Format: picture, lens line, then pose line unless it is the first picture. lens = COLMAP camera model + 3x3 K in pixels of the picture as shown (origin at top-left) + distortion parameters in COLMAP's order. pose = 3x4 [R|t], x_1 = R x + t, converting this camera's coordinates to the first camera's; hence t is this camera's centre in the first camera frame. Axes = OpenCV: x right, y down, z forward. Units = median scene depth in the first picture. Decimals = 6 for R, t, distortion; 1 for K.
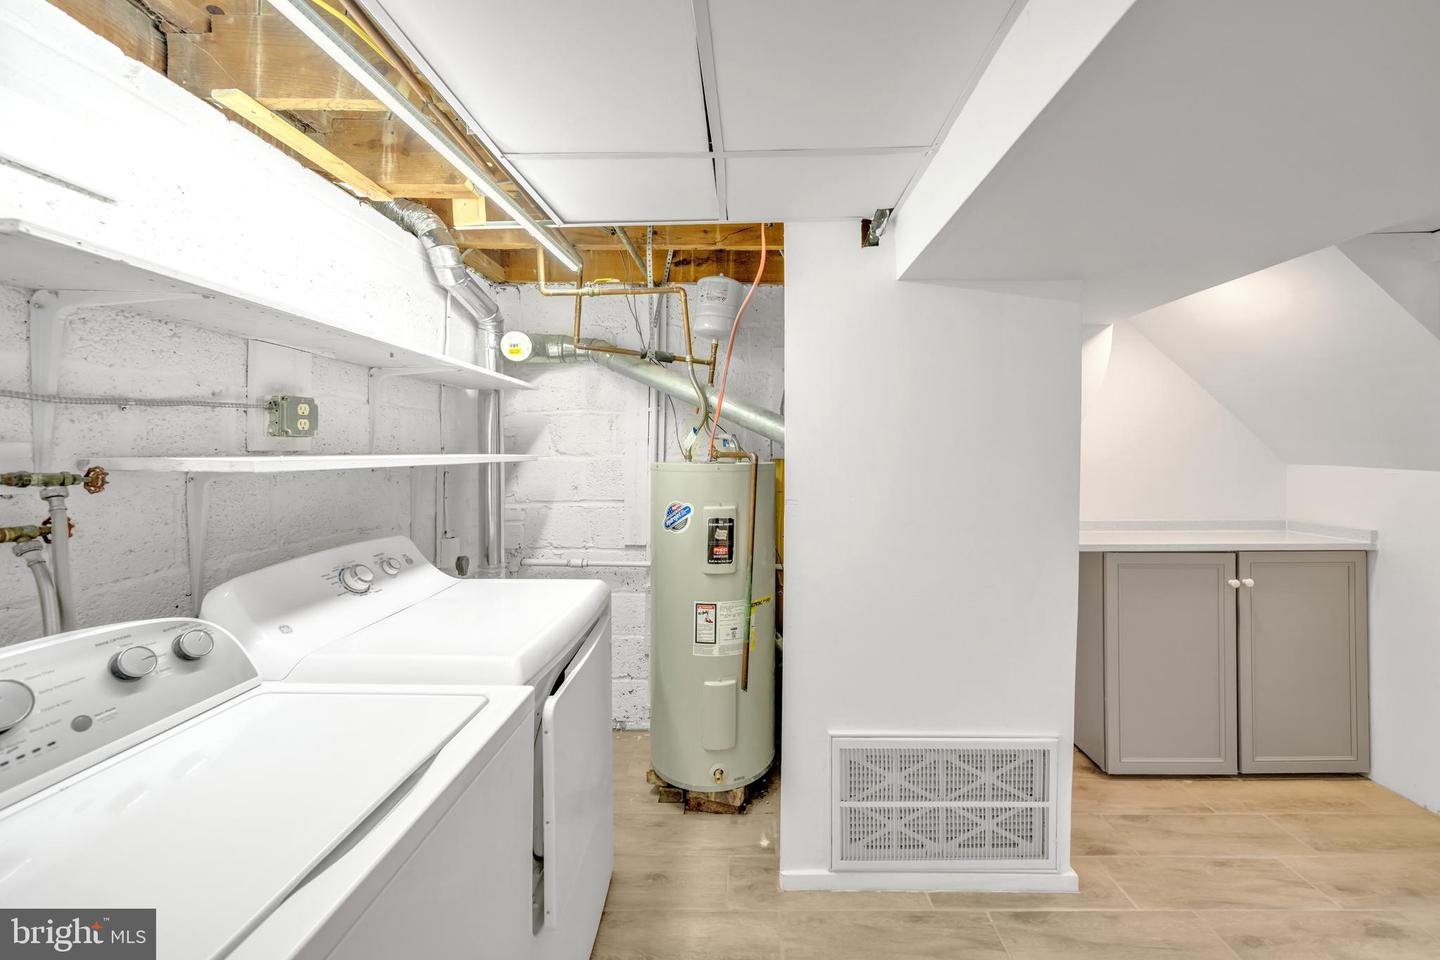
lens RADIAL K [[531.8, 0, 720.0], [0, 531.8, 480.0], [0, 0, 1]] dist [-0.000906, -0.000276]
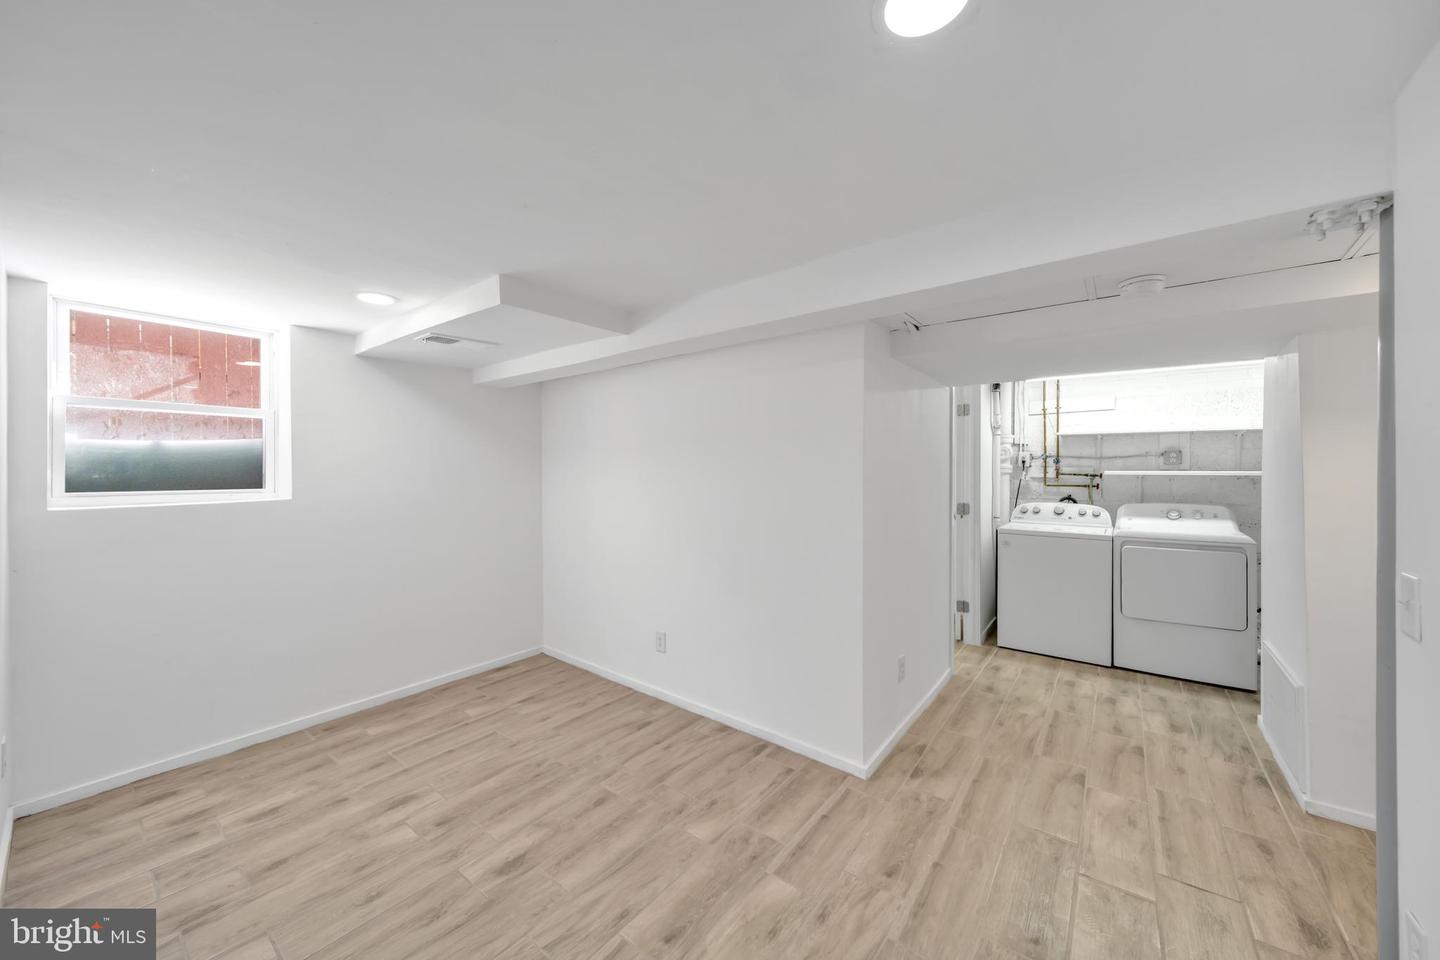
lens RADIAL K [[531.8, 0, 720.0], [0, 531.8, 480.0], [0, 0, 1]] dist [-0.000906, -0.000276]
pose [[-0.593871, 0.009351, -0.804506, 2.559715], [-0.036001, 0.998622, 0.038183, -0.010915], [0.803755, 0.051638, -0.592716, 0.600245]]
